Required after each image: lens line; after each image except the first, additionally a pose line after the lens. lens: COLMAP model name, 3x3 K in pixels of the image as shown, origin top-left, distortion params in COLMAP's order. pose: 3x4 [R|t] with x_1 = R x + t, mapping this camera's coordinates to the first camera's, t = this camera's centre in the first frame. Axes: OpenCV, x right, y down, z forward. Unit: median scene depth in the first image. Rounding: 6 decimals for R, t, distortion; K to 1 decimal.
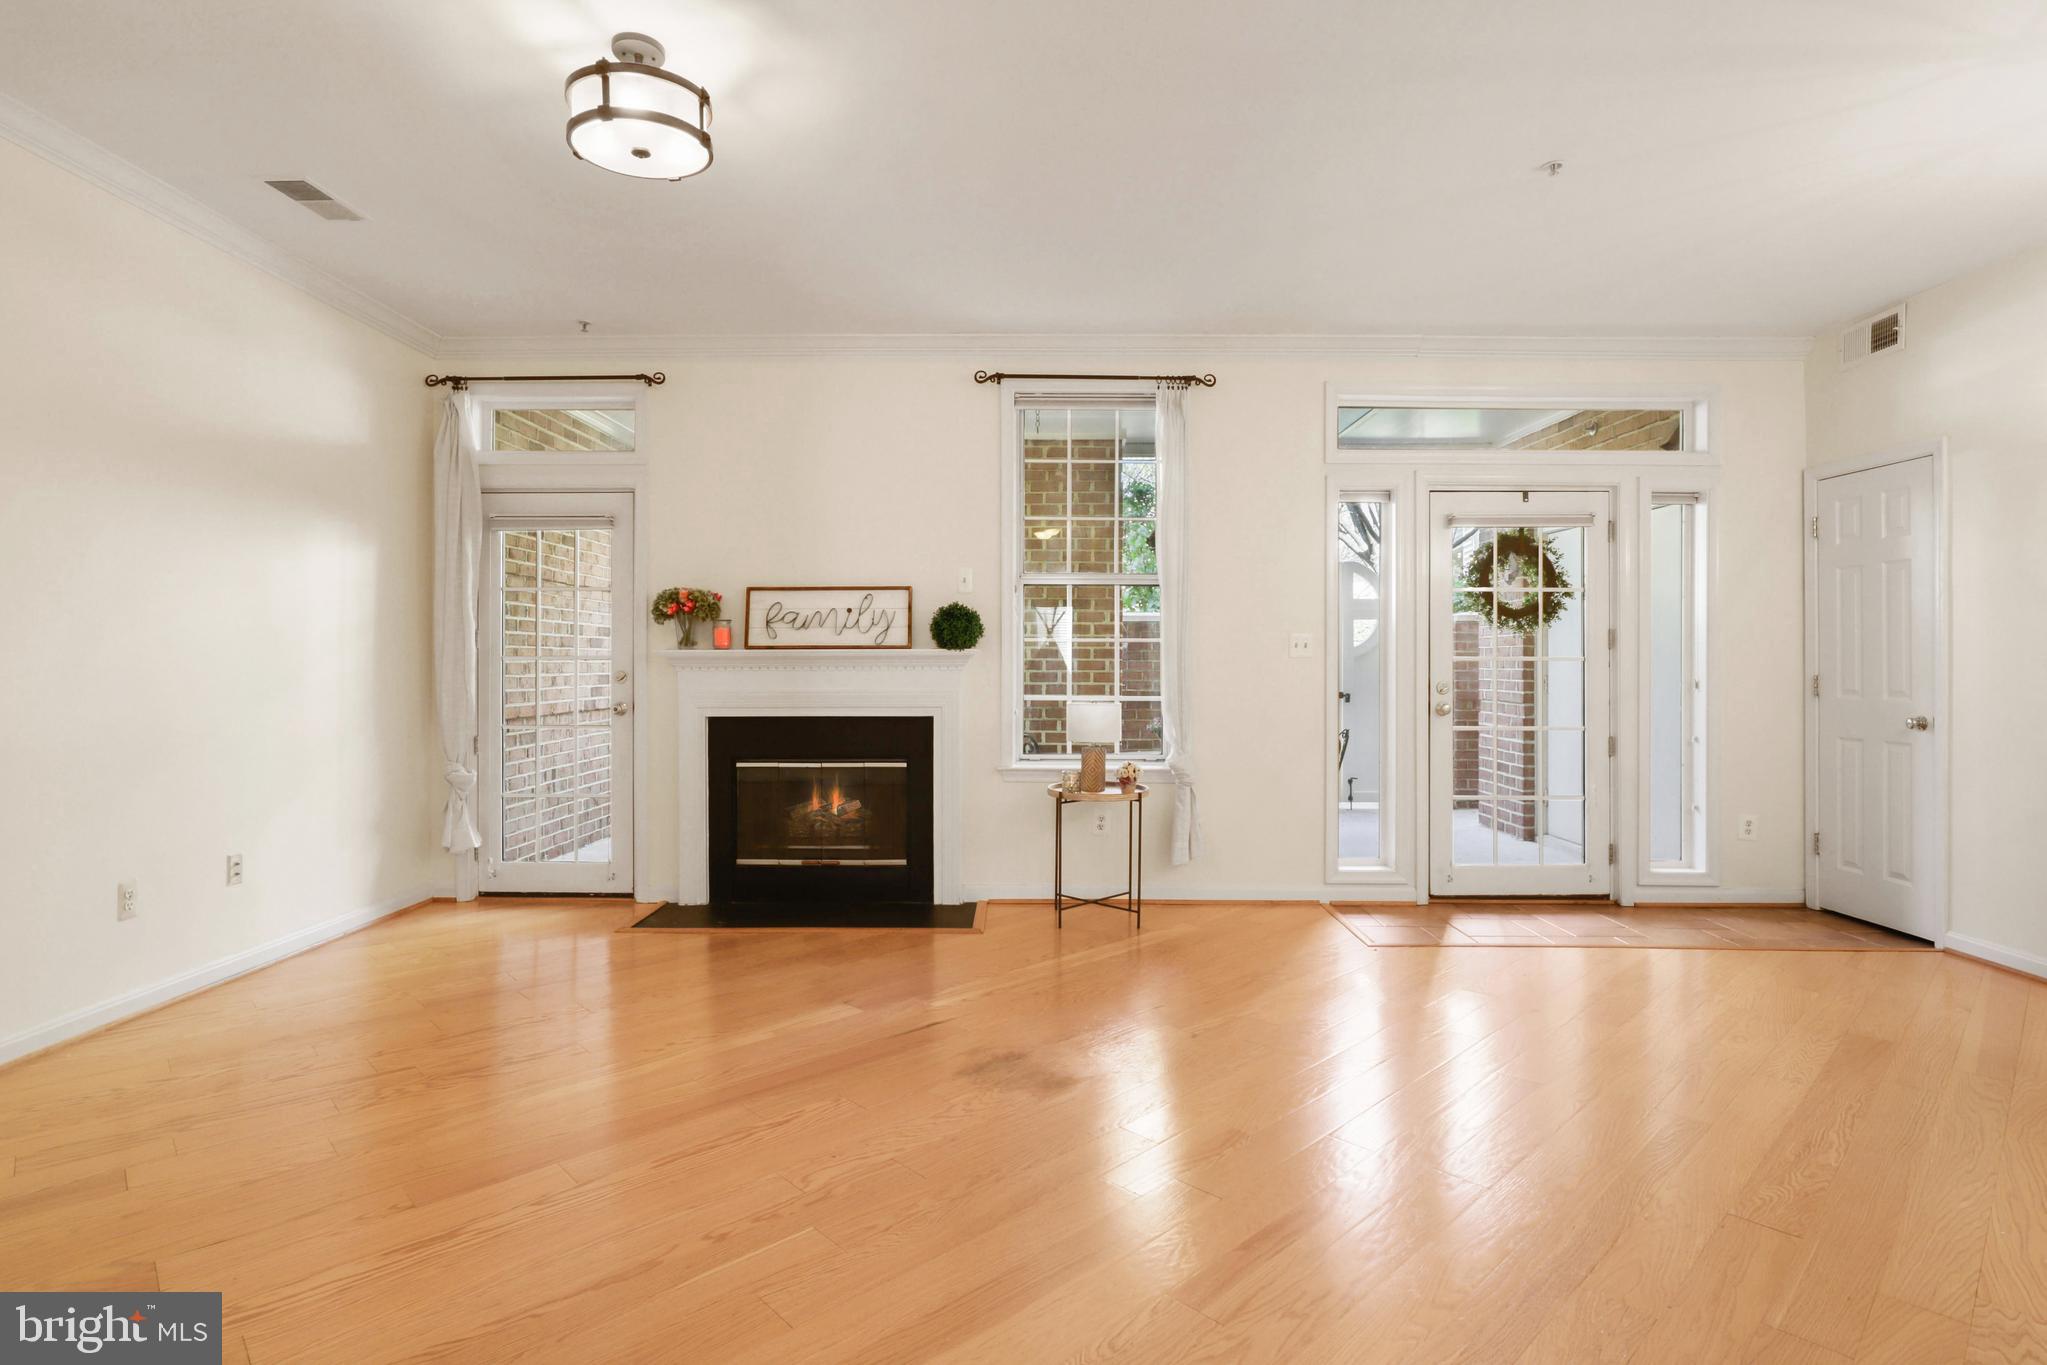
lens RADIAL K [[1025.4, 0, 1019.9], [0, 1025.4, 660.9], [0, 0, 1]] dist [-0.021766, 0.016011]
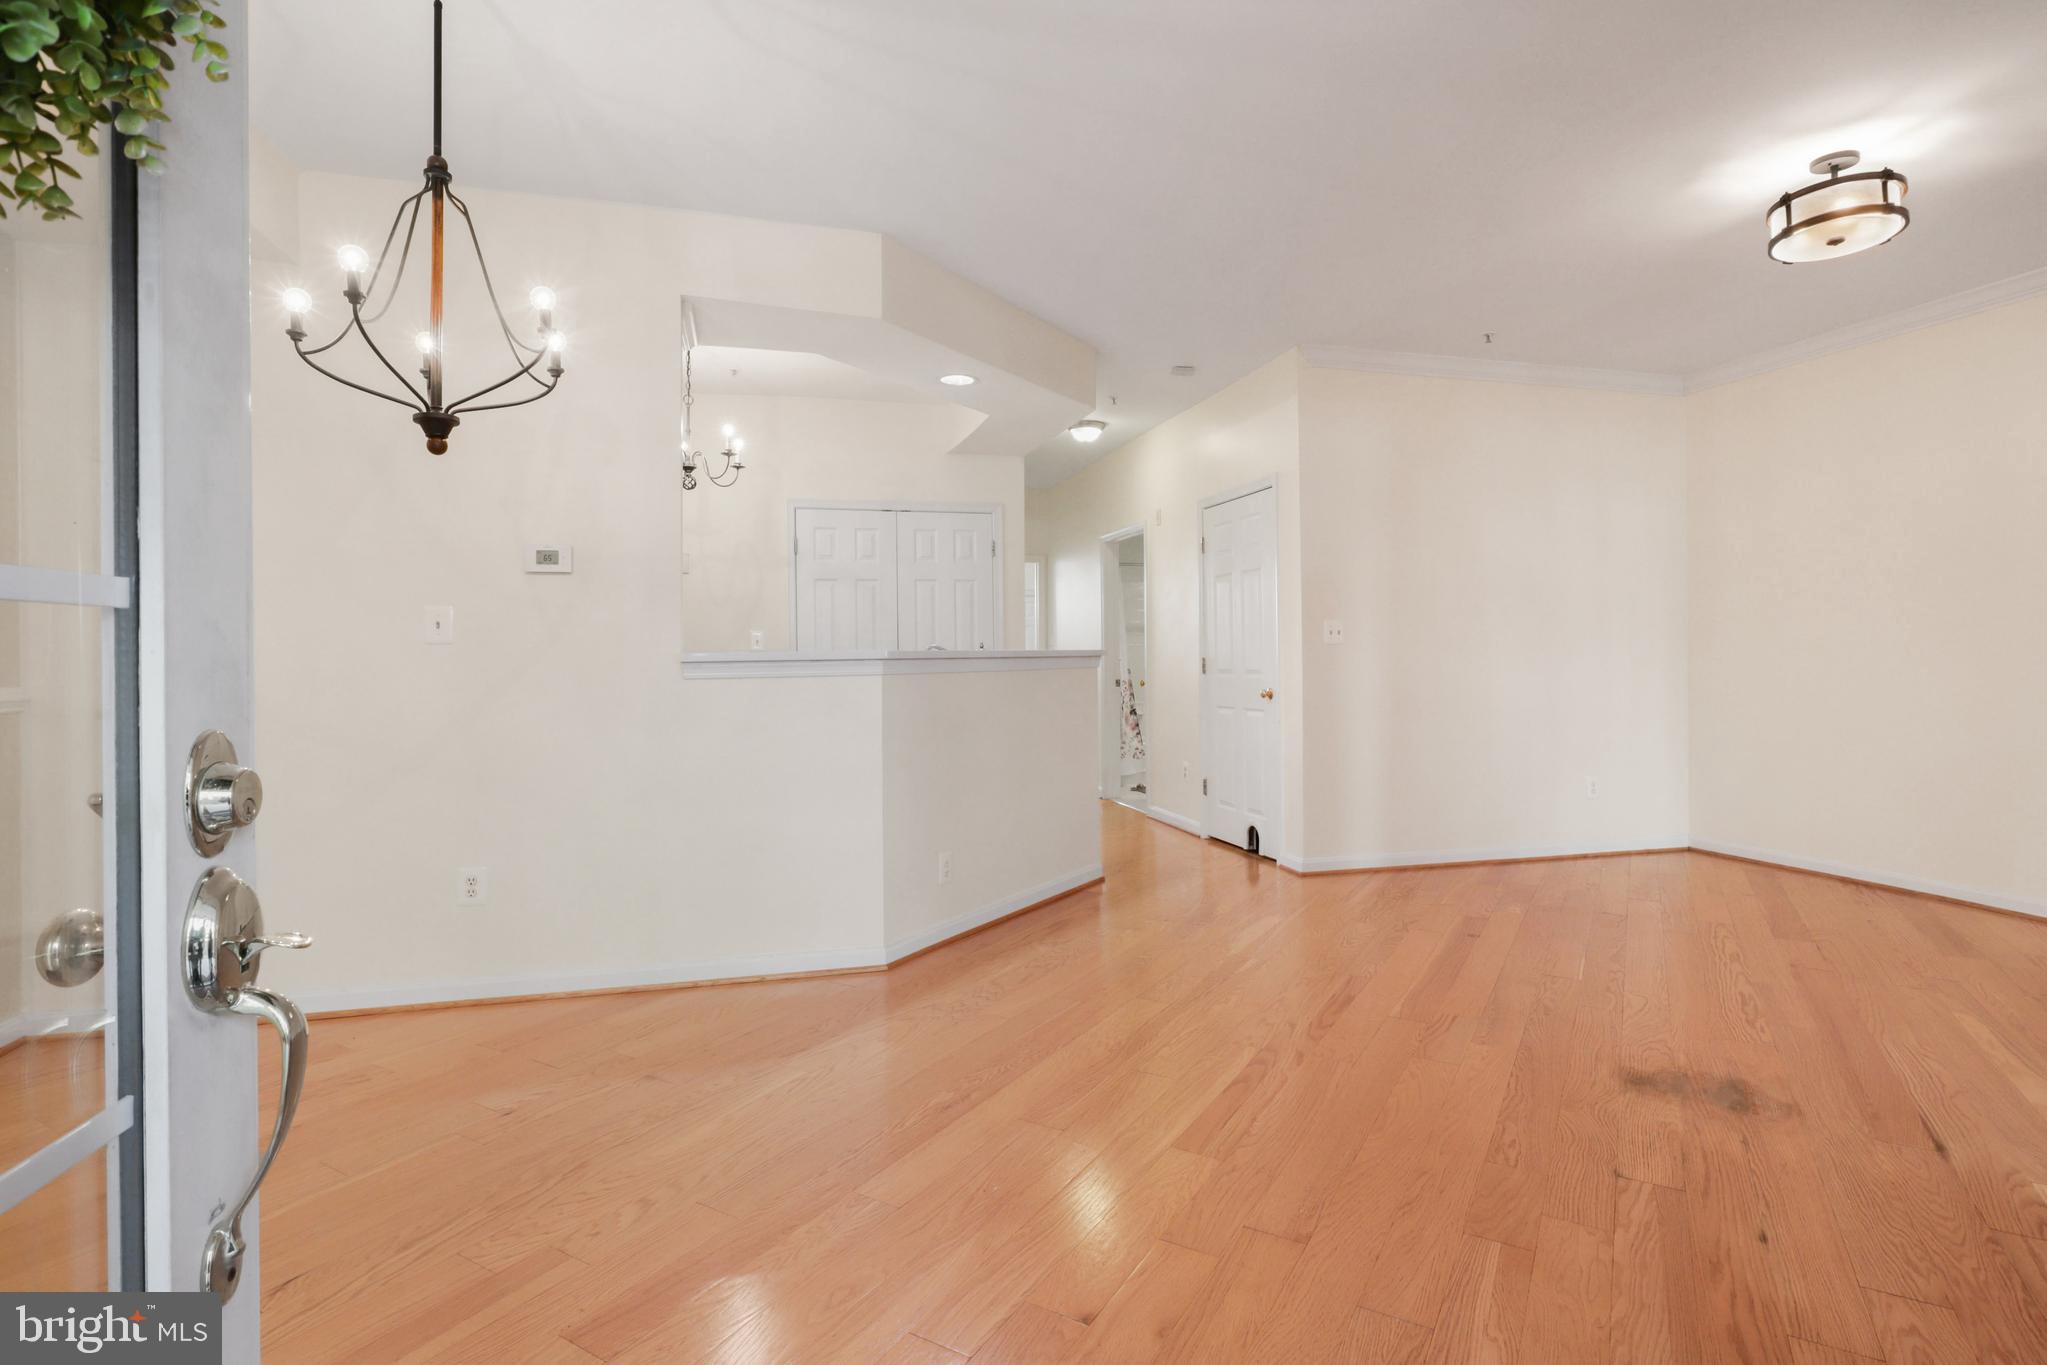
lens RADIAL K [[1026.3, 0, 1025.3], [0, 1026.3, 657.6], [0, 0, 1]] dist [-0.025631, 0.022473]
pose [[-0.963780, 0.003060, -0.266682, 0.487091], [0.003289, 0.999995, -0.000409, 0.005391], [0.266680, -0.001271, -0.963784, 1.018050]]
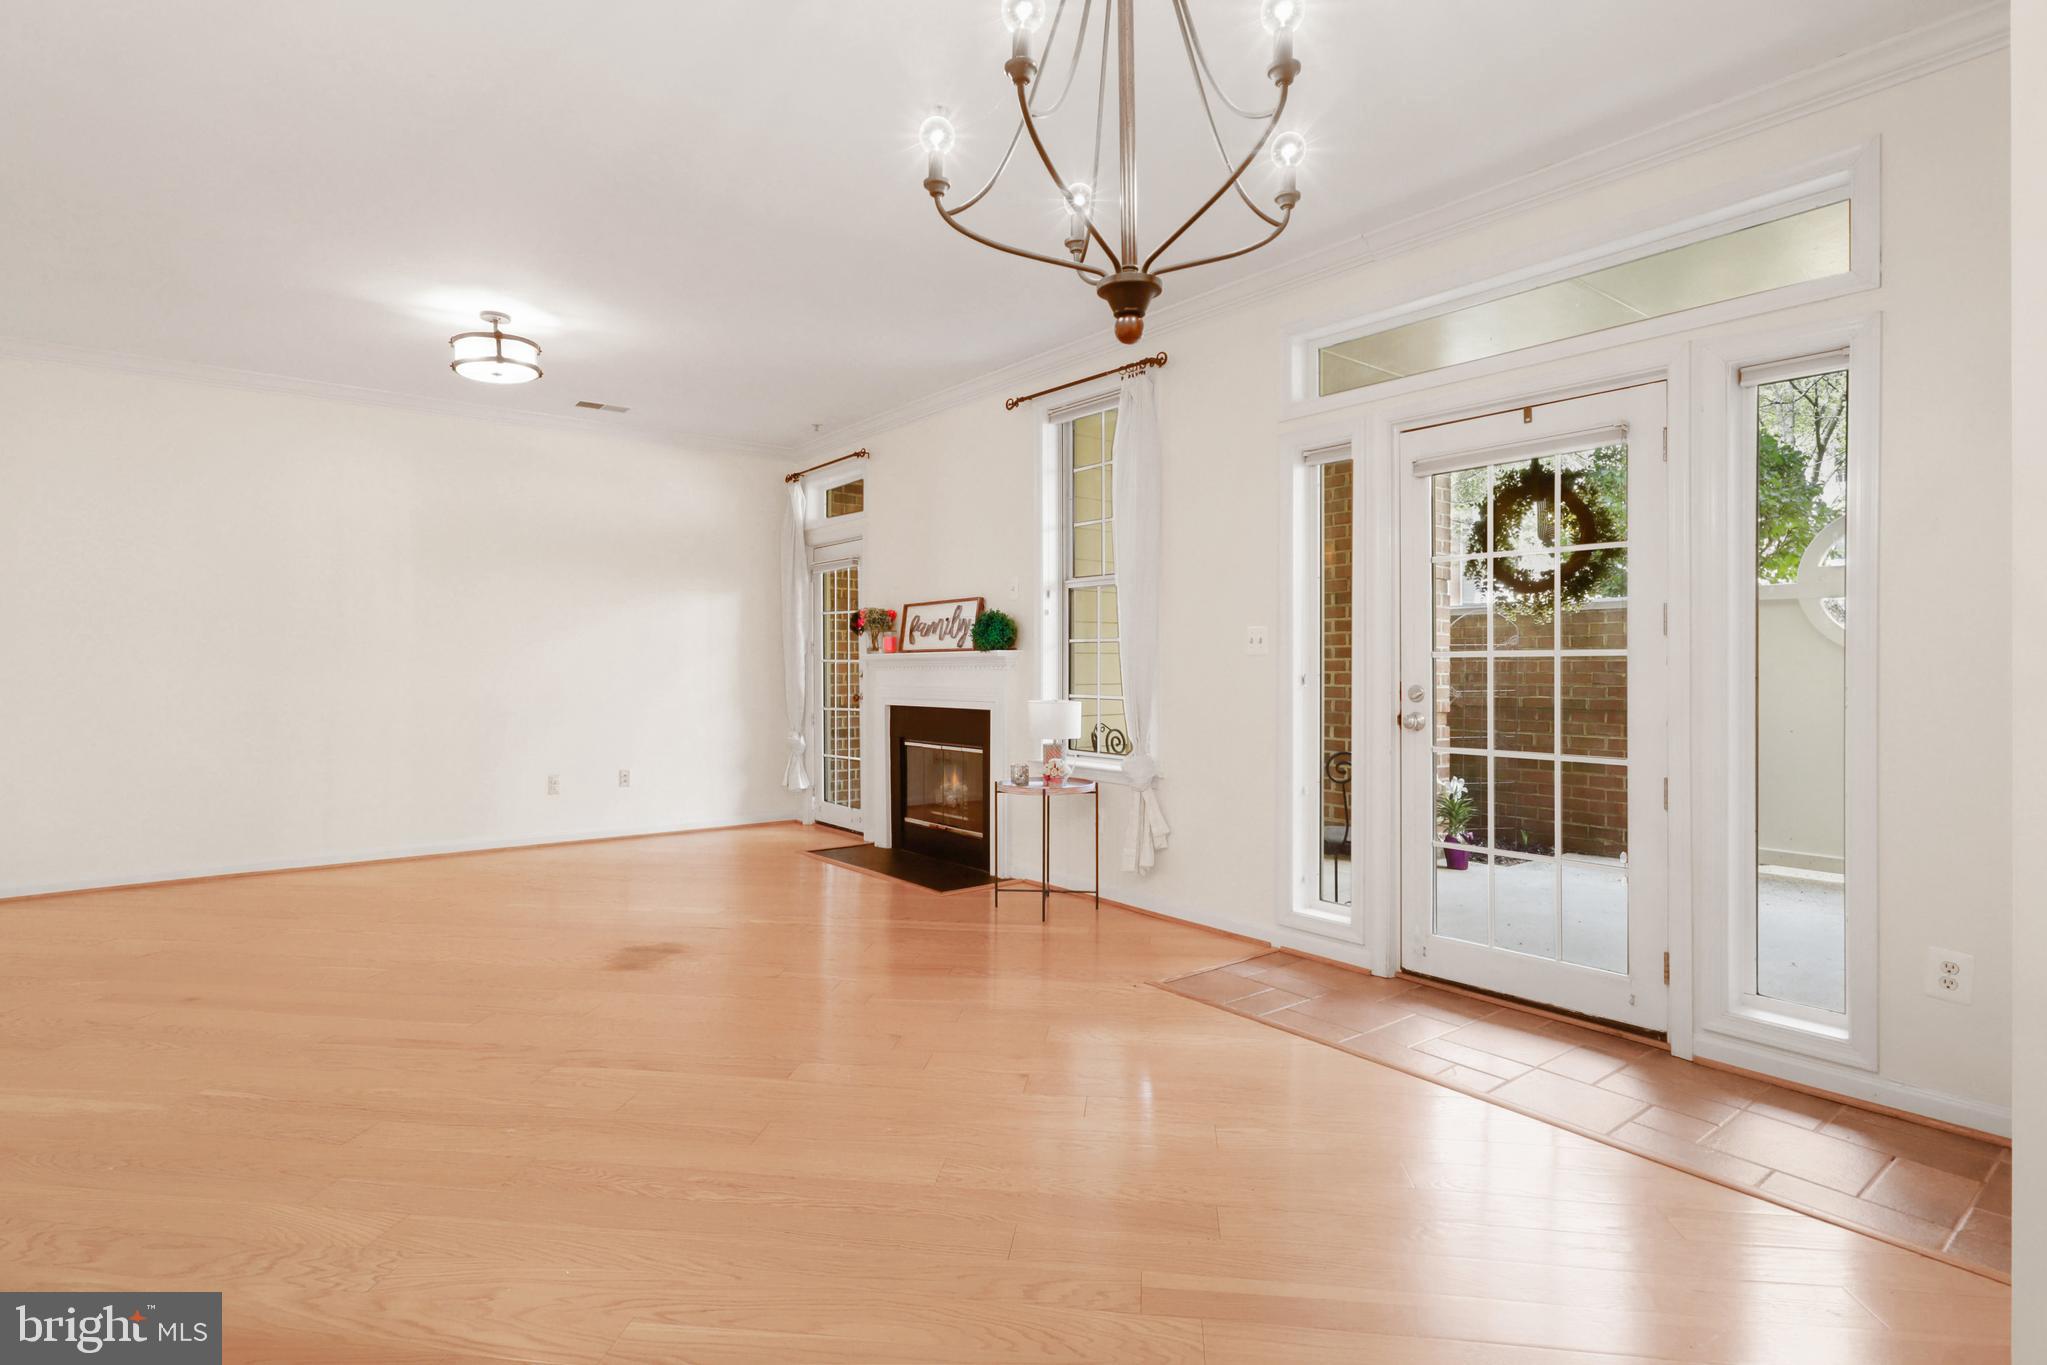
lens RADIAL K [[1021.4, 0, 1021.3], [0, 1021.4, 668.2], [0, 0, 1]] dist [-0.026222, 0.021541]
pose [[0.629334, -0.000271, -0.777135, 0.819521], [0.003563, 0.999990, 0.002536, 0.005074], [0.777127, -0.004365, 0.629329, 0.313966]]
